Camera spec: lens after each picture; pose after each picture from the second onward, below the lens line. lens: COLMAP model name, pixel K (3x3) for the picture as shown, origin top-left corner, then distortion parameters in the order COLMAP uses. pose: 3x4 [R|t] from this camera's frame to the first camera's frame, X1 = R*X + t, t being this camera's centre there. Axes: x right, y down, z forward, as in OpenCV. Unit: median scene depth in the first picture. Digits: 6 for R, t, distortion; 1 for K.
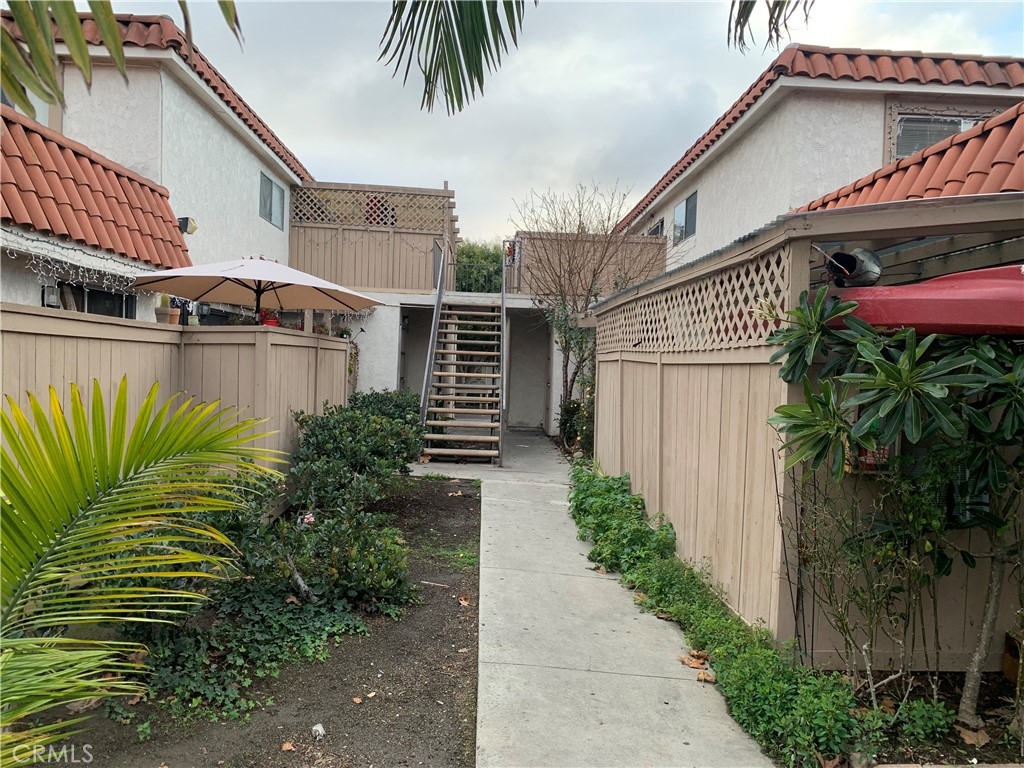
lens RADIAL K [[772.9, 0, 510.8], [0, 772.9, 378.2], [0, 0, 1]] dist [0.005022, -0.004471]
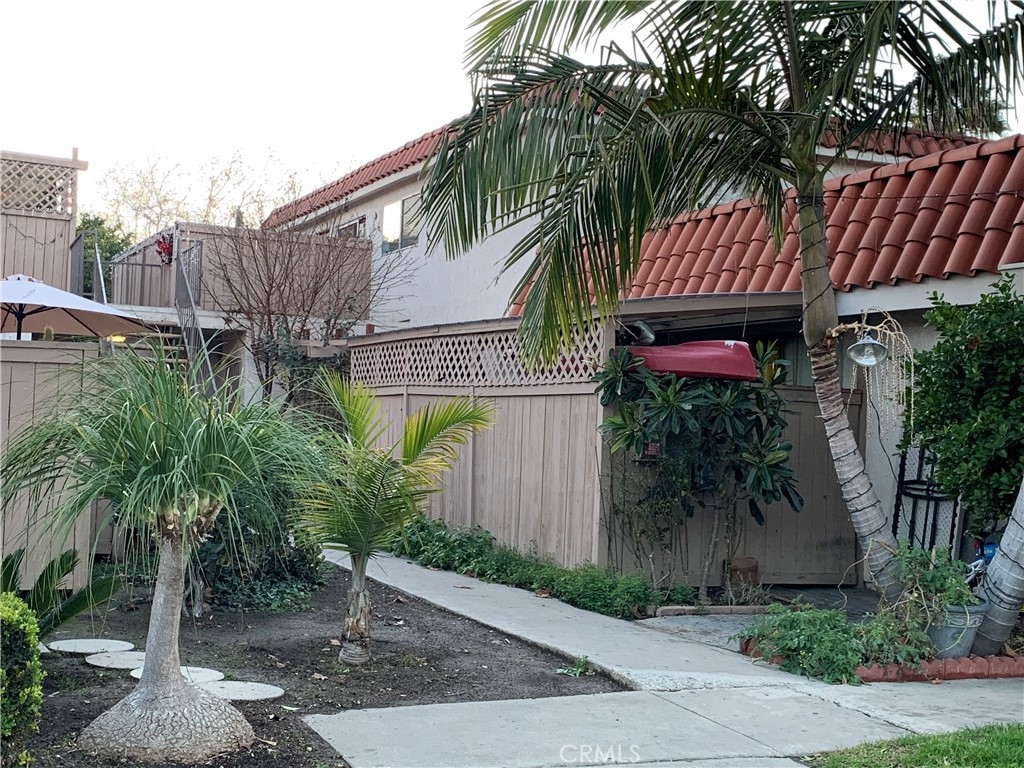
lens RADIAL K [[1398.3, 0, 512.2], [0, 1398.3, 384.7], [0, 0, 1]] dist [-0.009061, 0.000000]
pose [[0.924229, 0.008577, 0.381742, -0.904228], [0.005193, 0.999373, -0.035026, 0.061737], [-0.381803, 0.034354, 0.923605, -1.571942]]
